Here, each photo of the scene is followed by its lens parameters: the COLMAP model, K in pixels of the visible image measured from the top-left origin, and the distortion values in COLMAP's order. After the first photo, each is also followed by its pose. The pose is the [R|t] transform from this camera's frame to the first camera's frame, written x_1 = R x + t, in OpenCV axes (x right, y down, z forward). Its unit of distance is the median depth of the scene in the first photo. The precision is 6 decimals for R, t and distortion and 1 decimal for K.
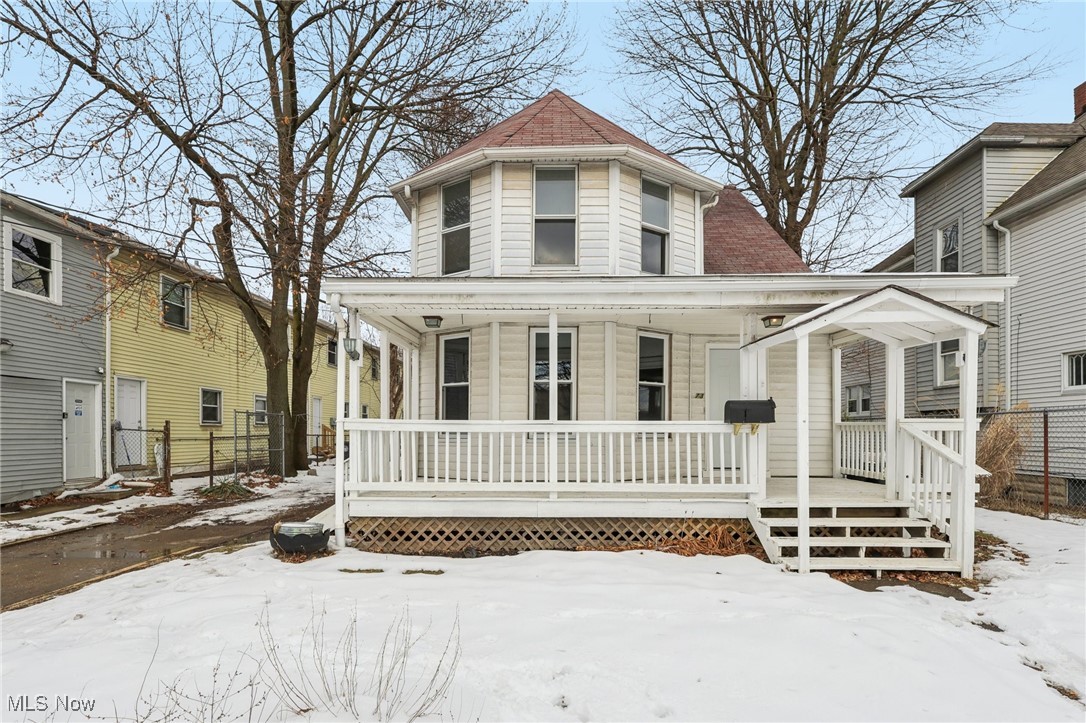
lens RADIAL K [[521.5, 0, 552.1], [0, 521.5, 396.0], [0, 0, 1]] dist [-0.006268, 0.001786]
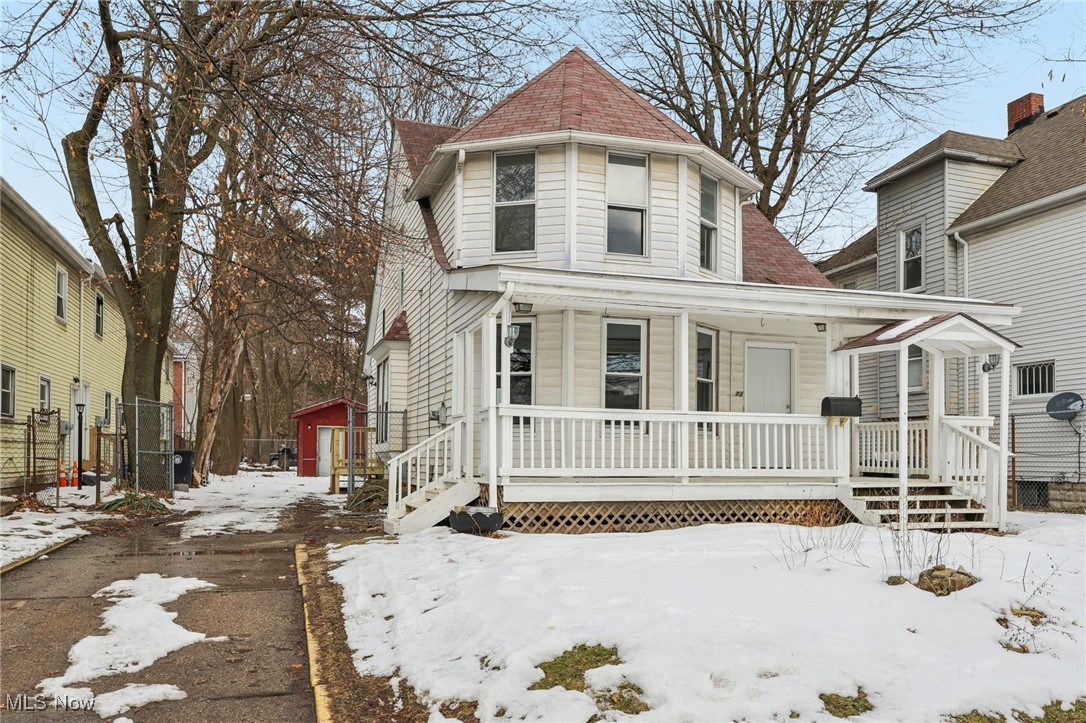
lens RADIAL K [[827.7, 0, 543.0], [0, 827.7, 363.2], [0, 0, 1]] dist [0.003134, -0.006982]
pose [[0.947619, 0.040311, 0.316850, -0.650966], [-0.026699, 0.998529, -0.047186, 0.029351], [-0.318287, 0.036255, 0.947301, -0.423874]]
